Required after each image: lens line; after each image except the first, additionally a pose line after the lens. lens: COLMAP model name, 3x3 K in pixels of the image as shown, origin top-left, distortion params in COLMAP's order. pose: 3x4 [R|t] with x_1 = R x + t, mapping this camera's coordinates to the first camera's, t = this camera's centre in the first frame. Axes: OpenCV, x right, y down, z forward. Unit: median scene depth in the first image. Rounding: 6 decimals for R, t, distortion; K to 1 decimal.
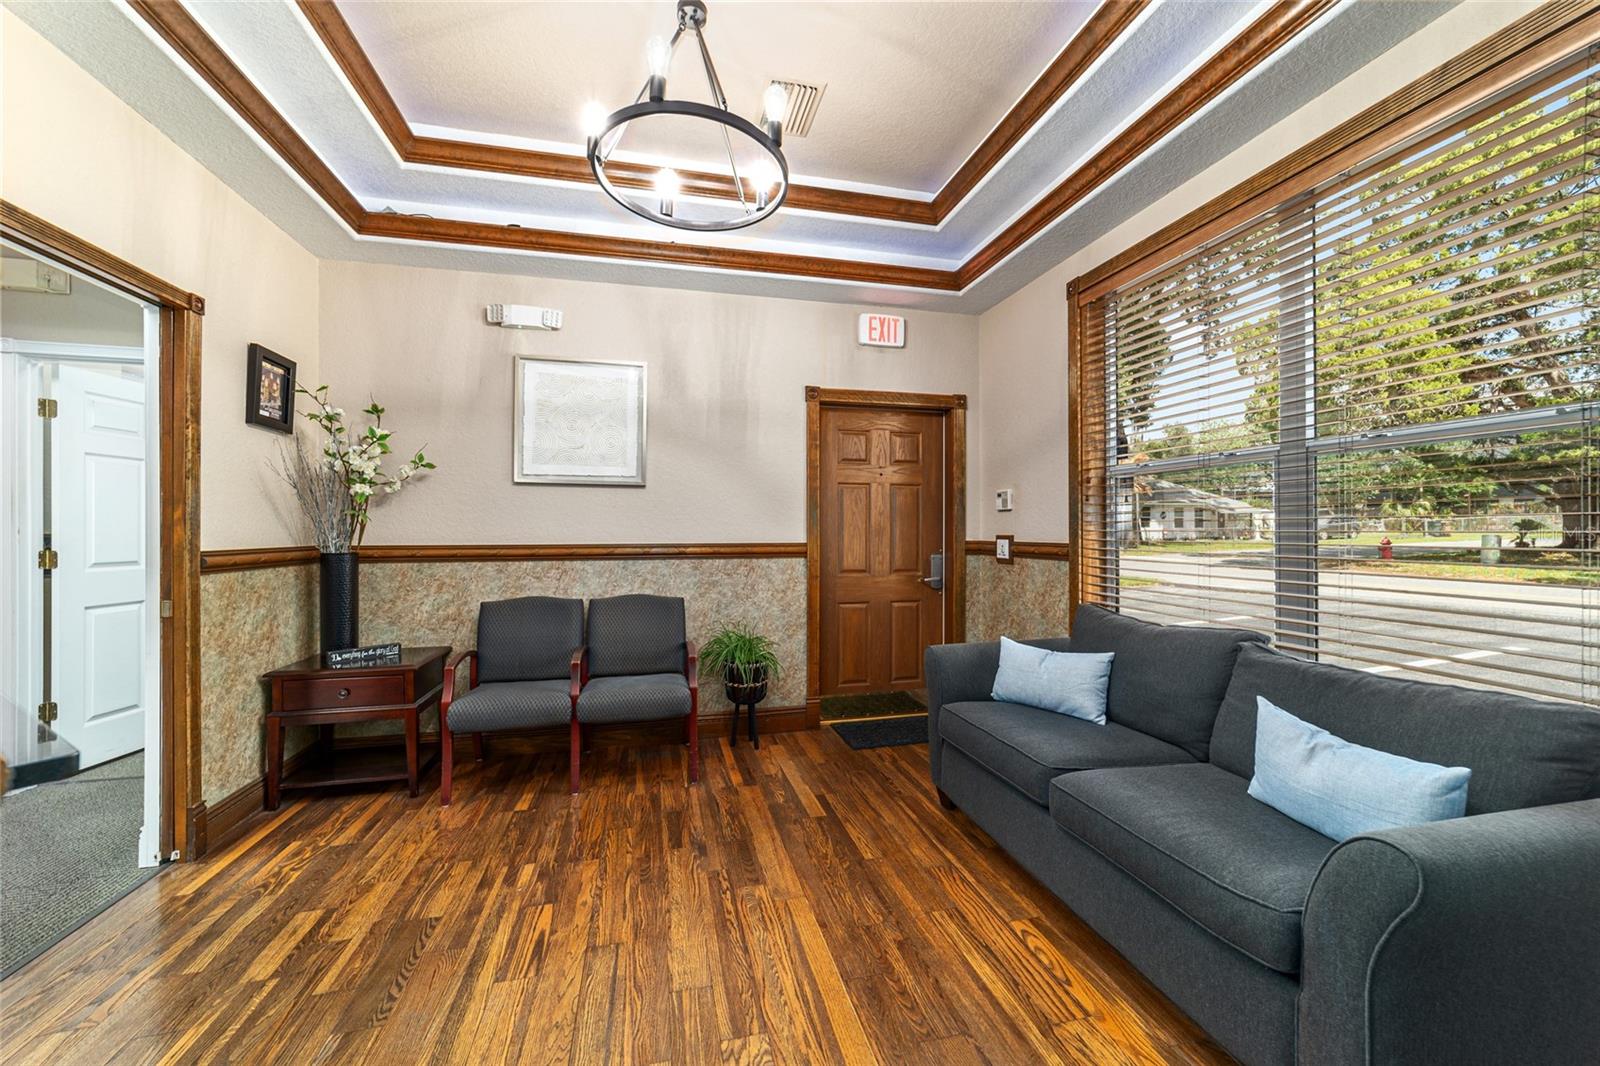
lens RADIAL K [[614.7, 0, 807.1], [0, 614.7, 523.9], [0, 0, 1]] dist [-0.012394, 0.004124]
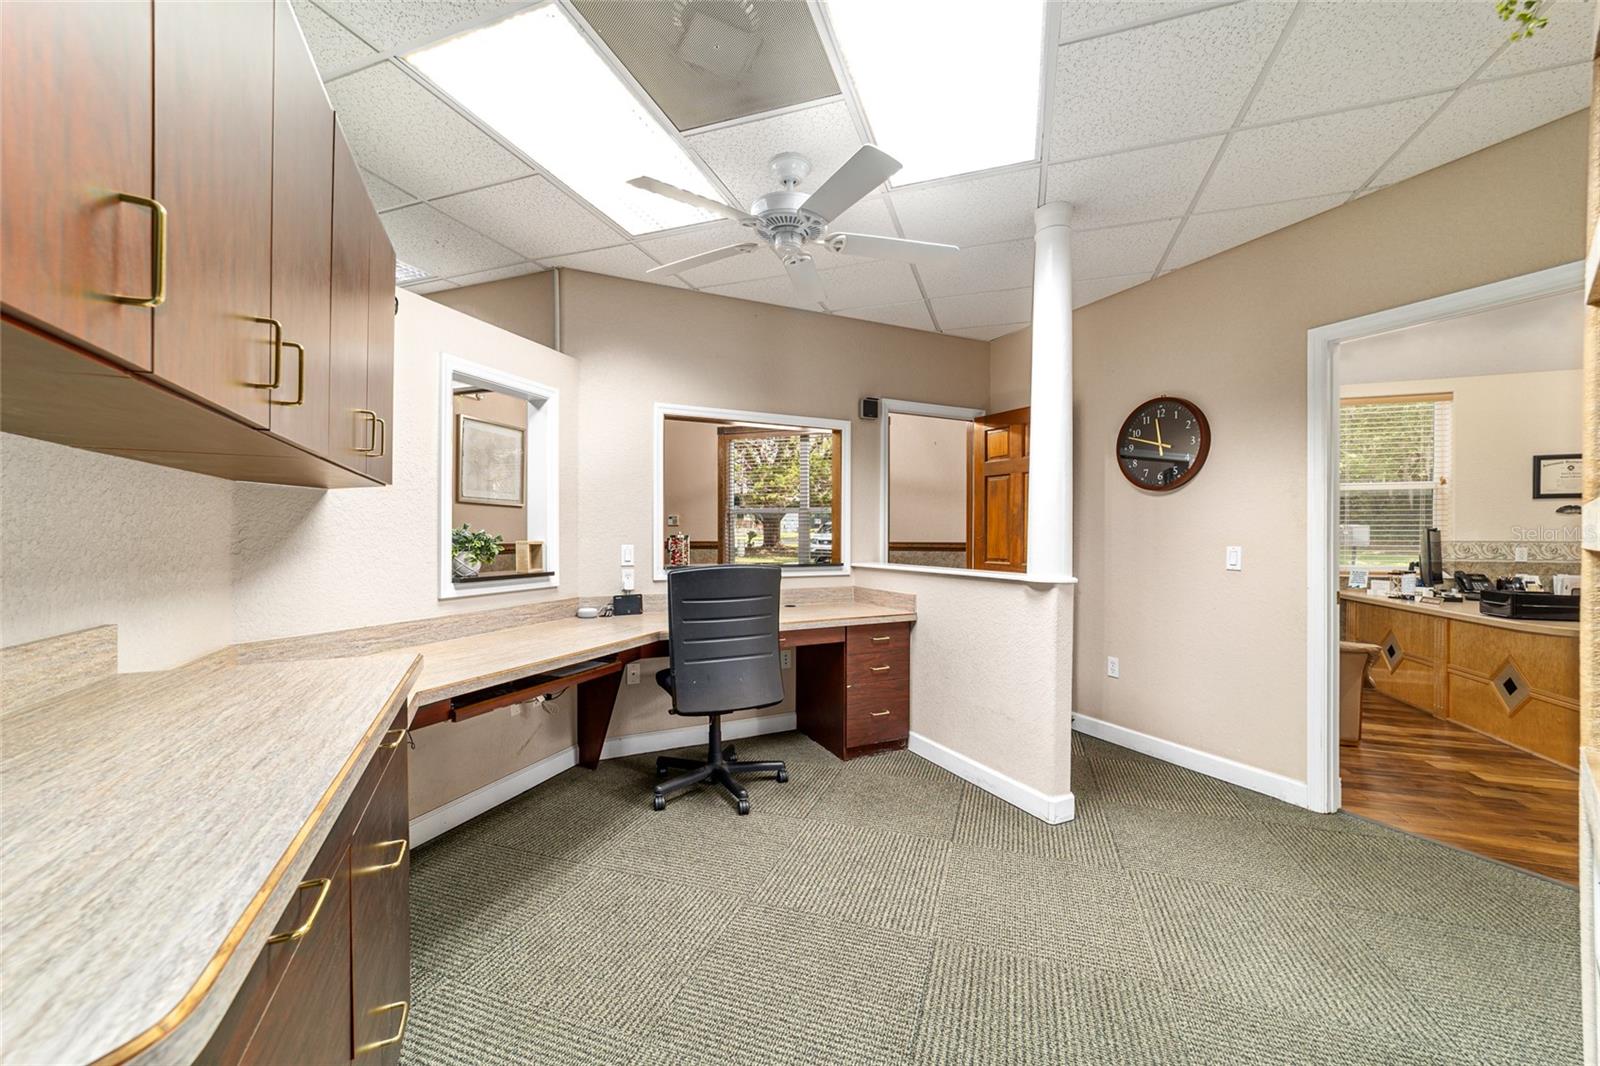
lens RADIAL K [[614.7, 0, 799.9], [0, 614.7, 535.7], [0, 0, 1]] dist [-0.012394, 0.004124]
pose [[0.556001, 0.002224, 0.831178, -1.291455], [-0.005588, 0.999984, 0.001063, 0.007897], [-0.831163, -0.005236, 0.556005, -0.526560]]
